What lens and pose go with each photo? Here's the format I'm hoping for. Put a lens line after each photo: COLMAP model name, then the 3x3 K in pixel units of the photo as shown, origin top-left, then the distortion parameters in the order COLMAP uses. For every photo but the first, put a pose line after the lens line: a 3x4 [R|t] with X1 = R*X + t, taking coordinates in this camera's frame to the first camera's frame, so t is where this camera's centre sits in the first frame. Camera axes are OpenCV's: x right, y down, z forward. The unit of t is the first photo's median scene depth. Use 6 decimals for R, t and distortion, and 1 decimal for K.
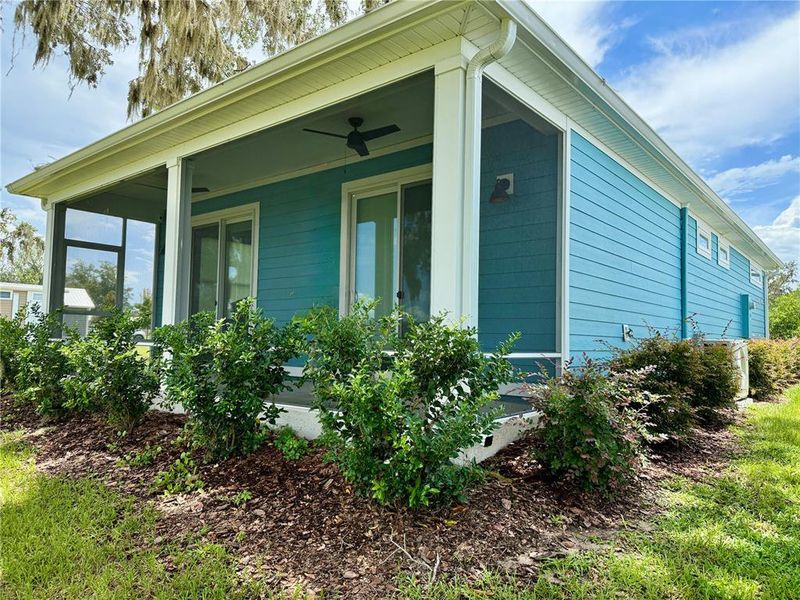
lens RADIAL K [[572.7, 0, 400.5], [0, 572.7, 302.0], [0, 0, 1]] dist [-0.002366, 0.000748]
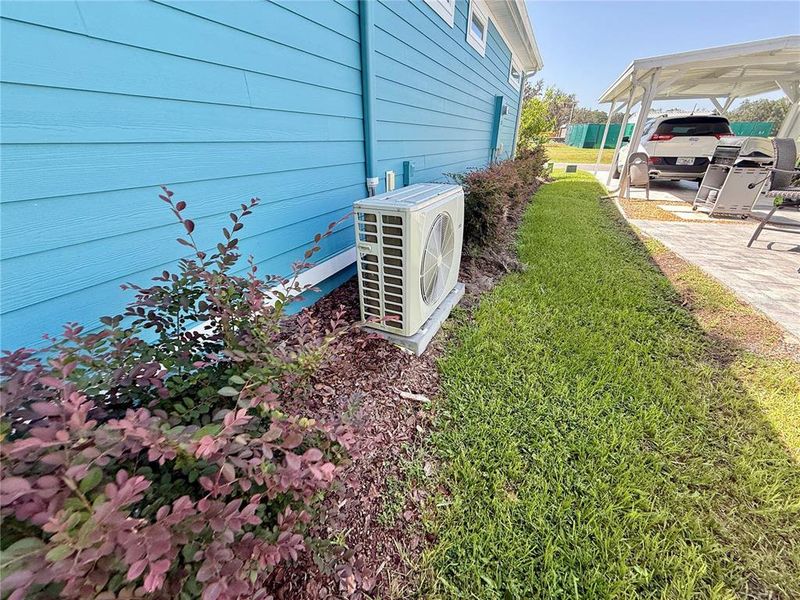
lens RADIAL K [[318.0, 0, 399.0], [0, 318.0, 299.1], [0, 0, 1]] dist [0.000688, 0.000008]
pose [[0.968877, -0.135618, 0.207086, 0.312518], [0.011576, 0.860478, 0.509355, 0.005283], [-0.247271, -0.491106, 0.835268, 0.480689]]
